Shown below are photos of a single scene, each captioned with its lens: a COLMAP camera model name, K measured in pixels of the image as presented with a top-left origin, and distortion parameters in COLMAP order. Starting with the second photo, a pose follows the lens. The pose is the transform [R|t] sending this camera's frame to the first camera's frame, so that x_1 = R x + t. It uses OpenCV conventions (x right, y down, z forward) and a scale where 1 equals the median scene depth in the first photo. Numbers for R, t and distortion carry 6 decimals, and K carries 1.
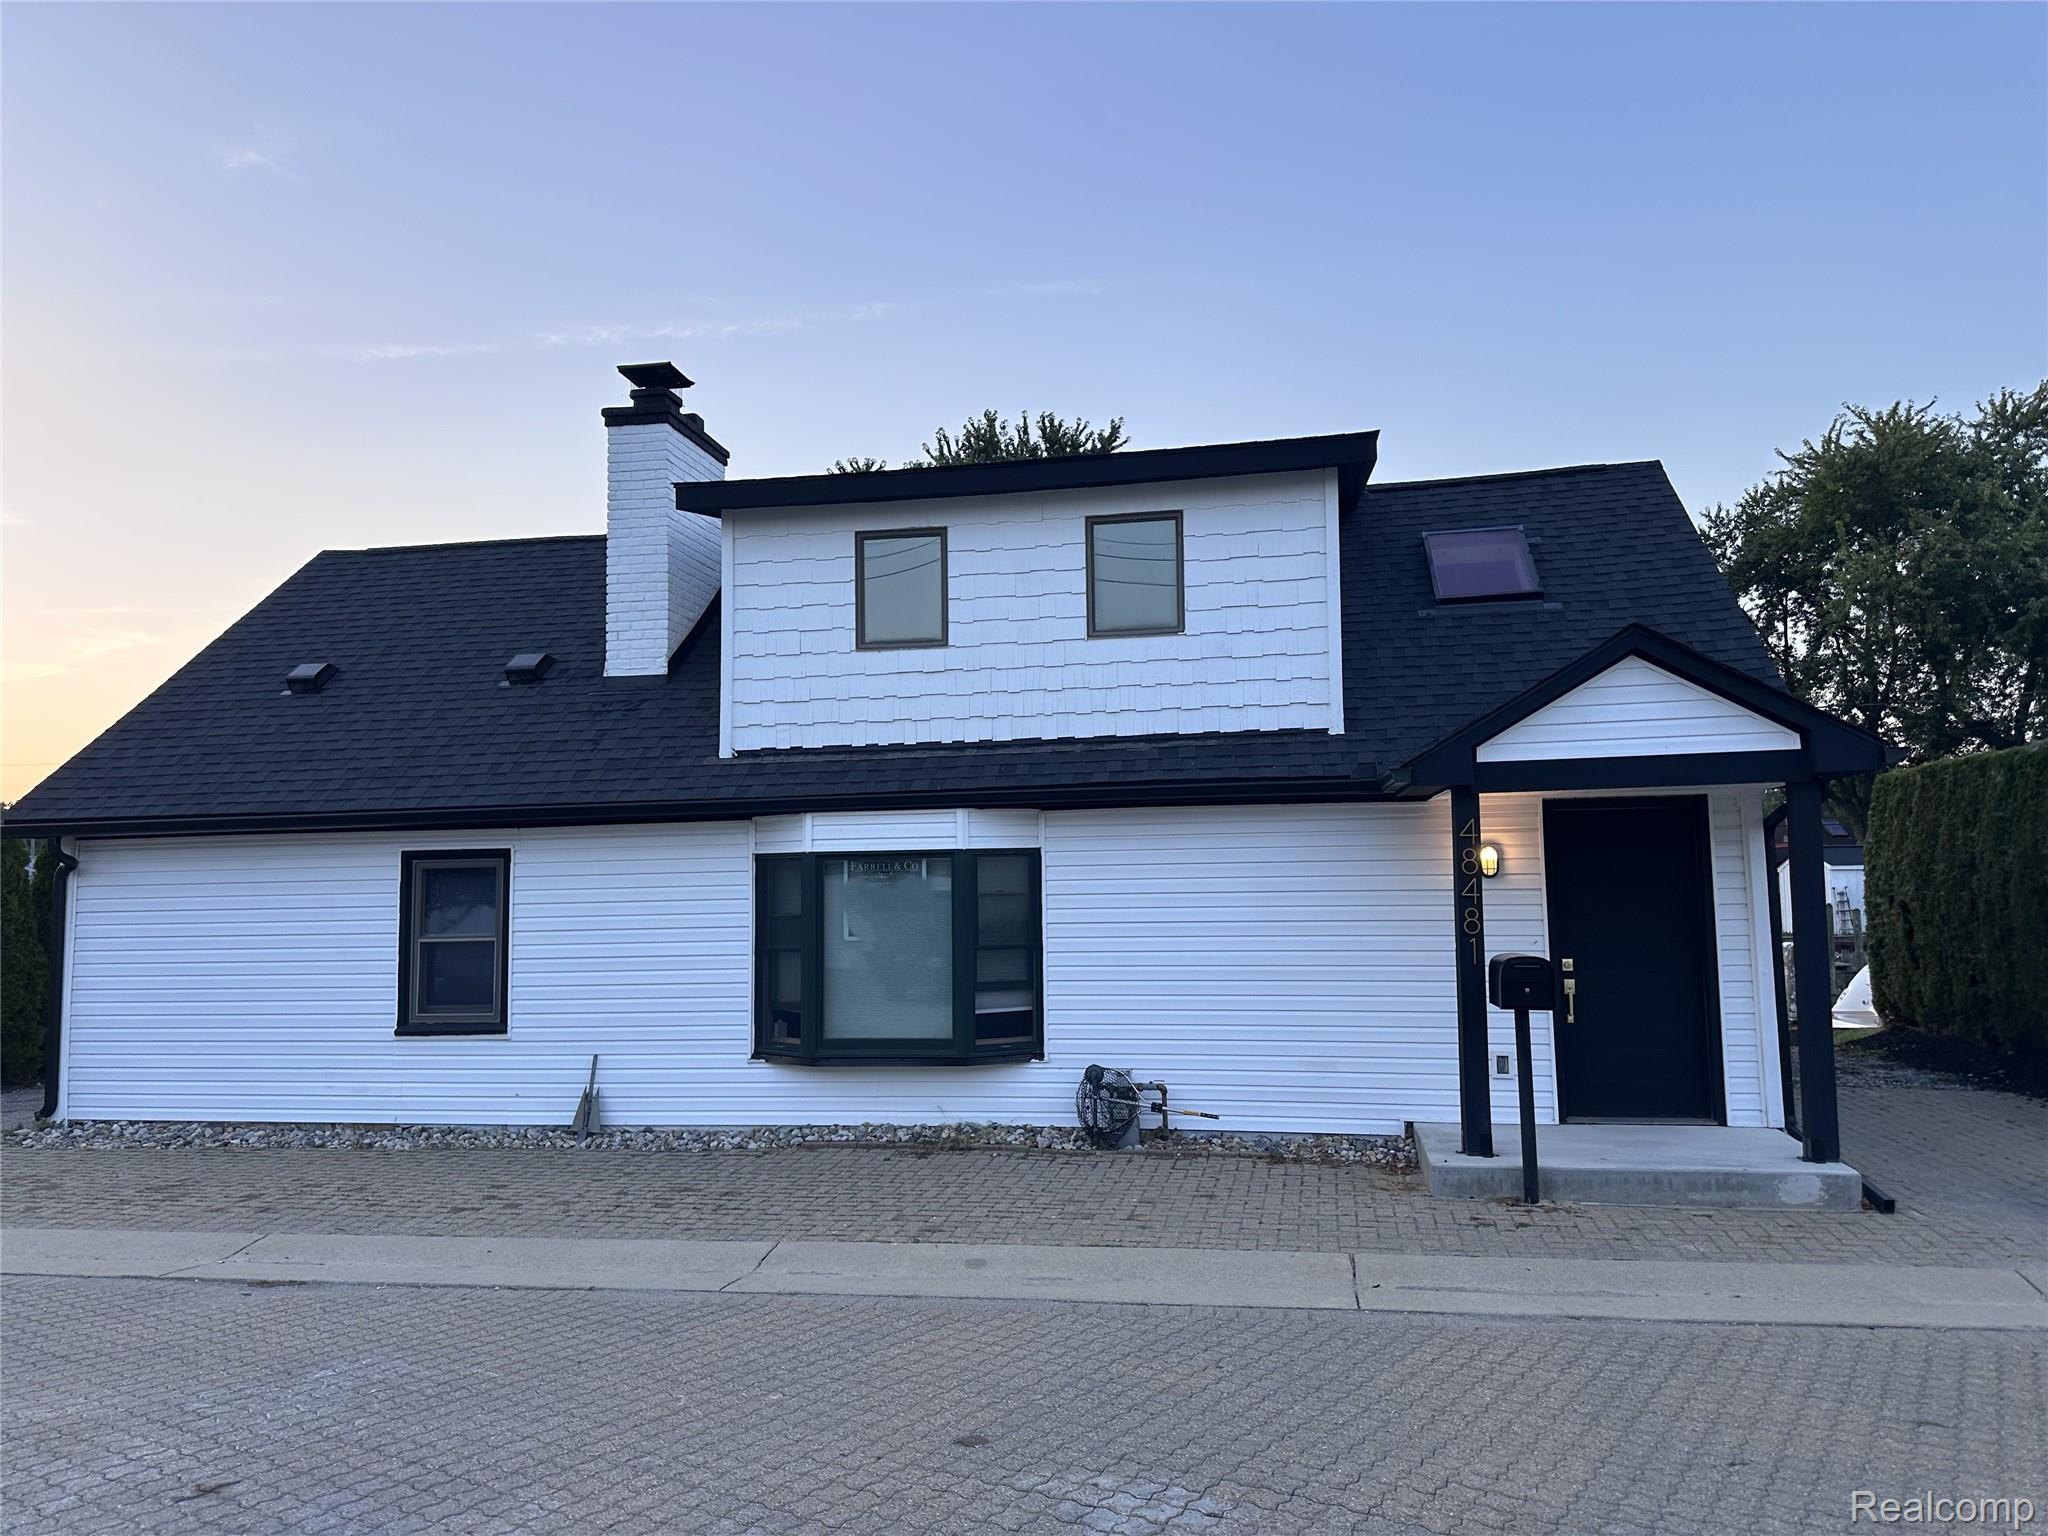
lens RADIAL K [[1446.1, 0, 1023.4], [0, 1446.1, 760.6], [0, 0, 1]] dist [0.181081, -0.310383]
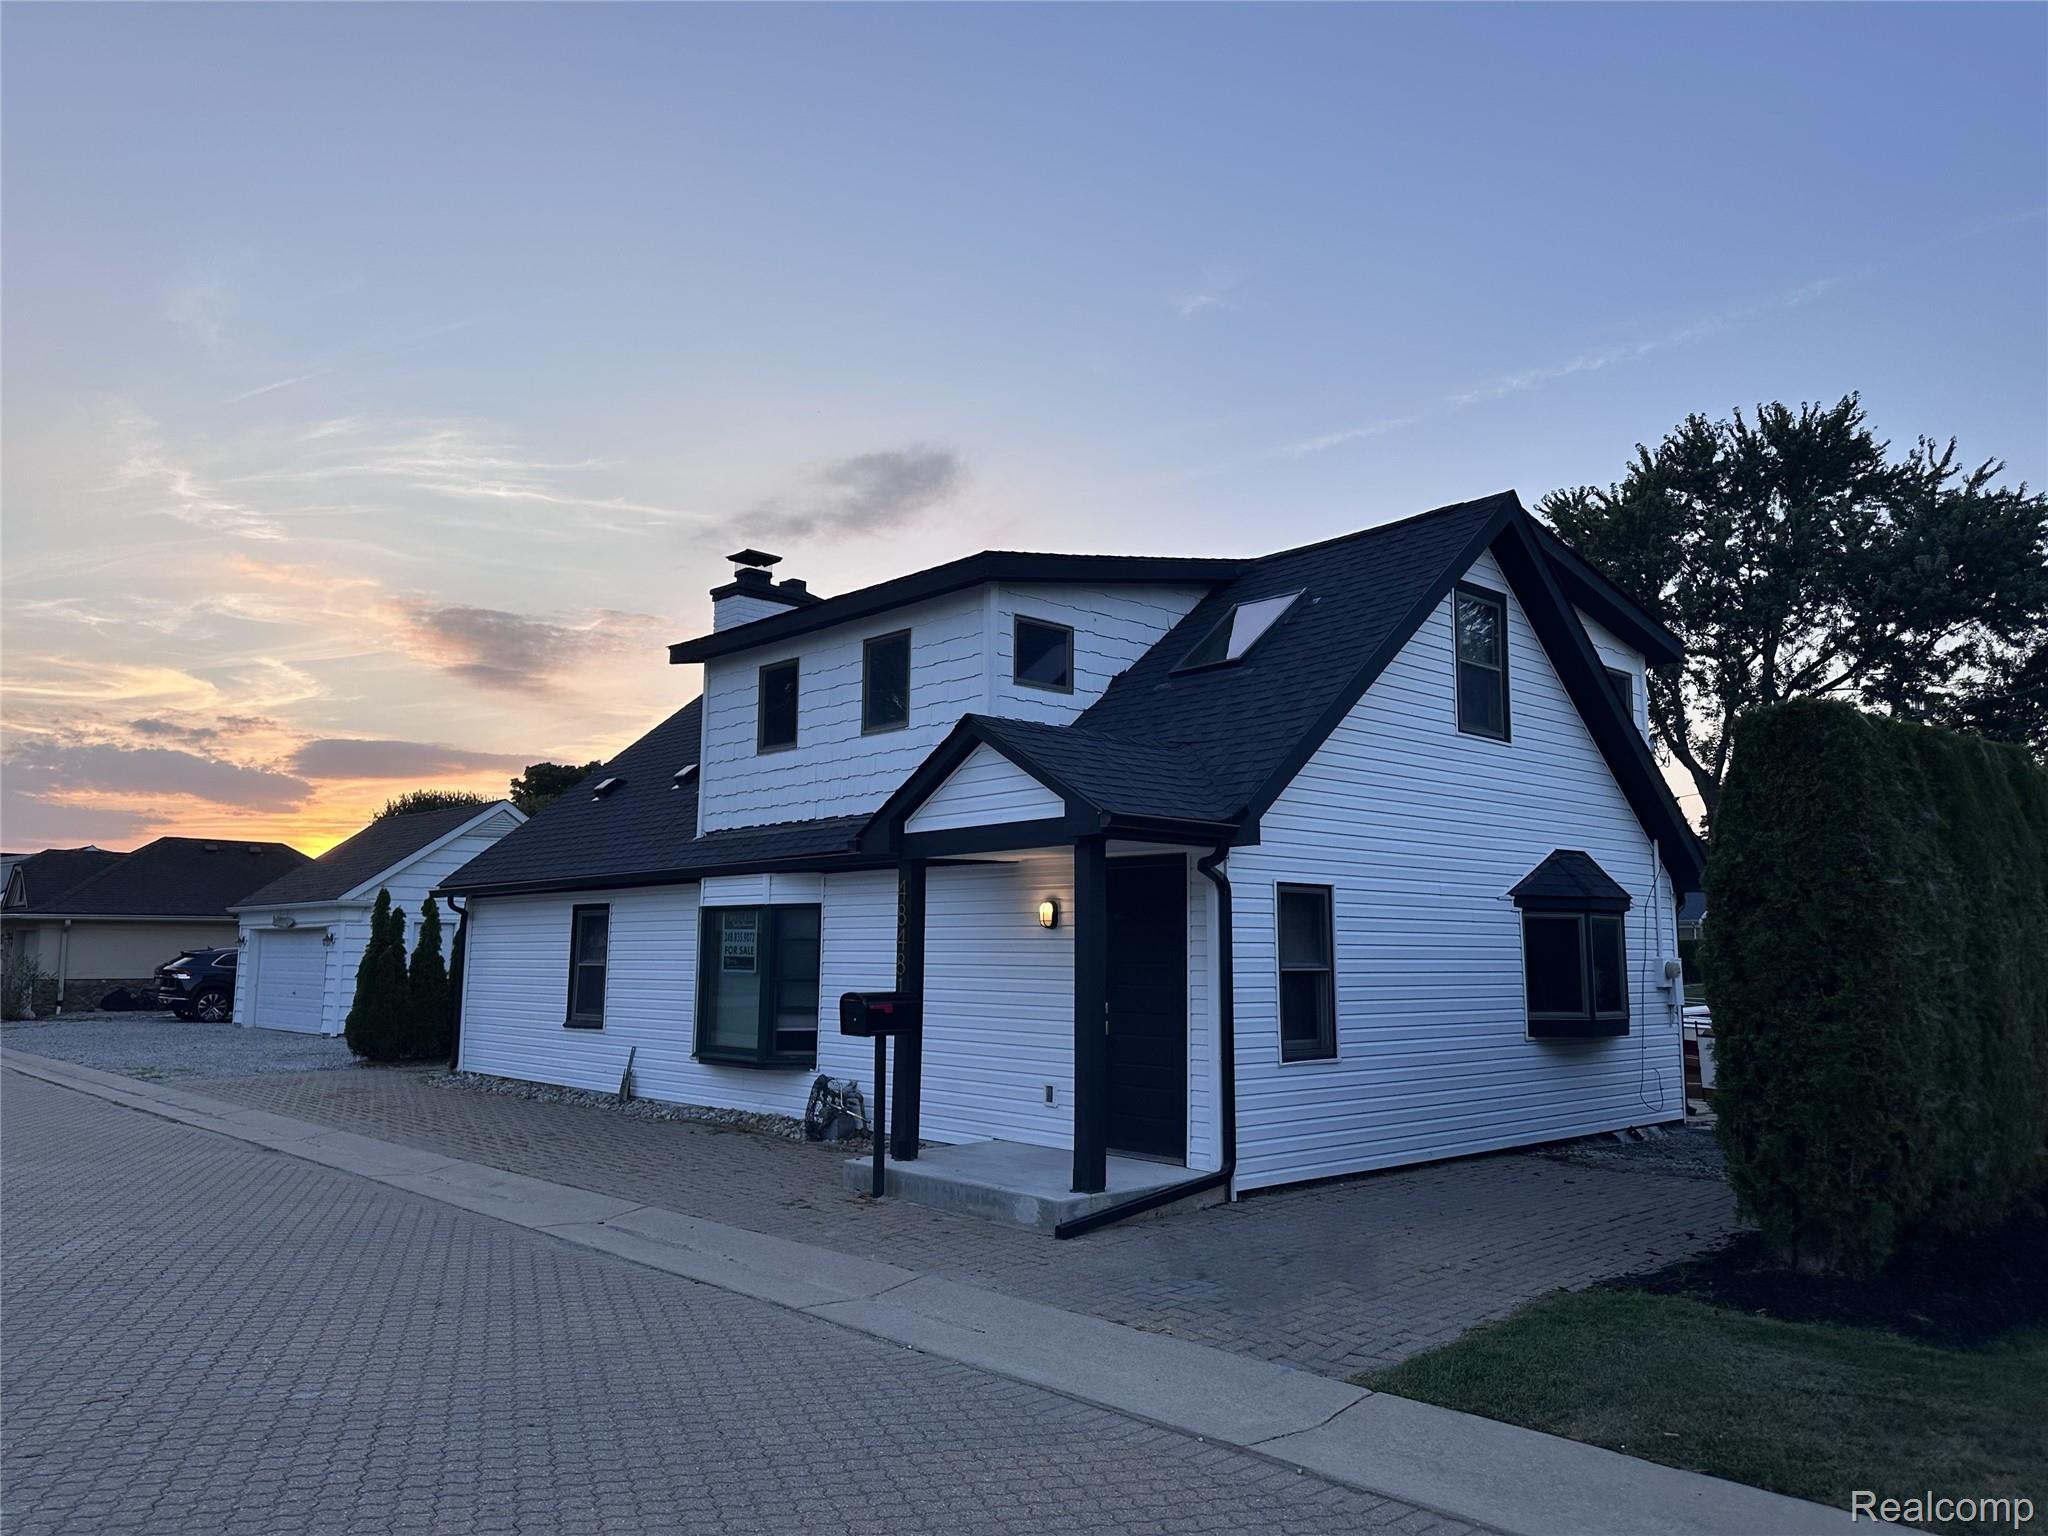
lens RADIAL K [[1415.7, 0, 1029.6], [0, 1415.7, 734.9], [0, 0, 1]] dist [0.091565, -0.097238]
pose [[0.811912, -0.069510, -0.579627, 0.873110], [0.042646, 0.997295, -0.059861, -0.005143], [0.582220, 0.023884, 0.812680, 0.079910]]
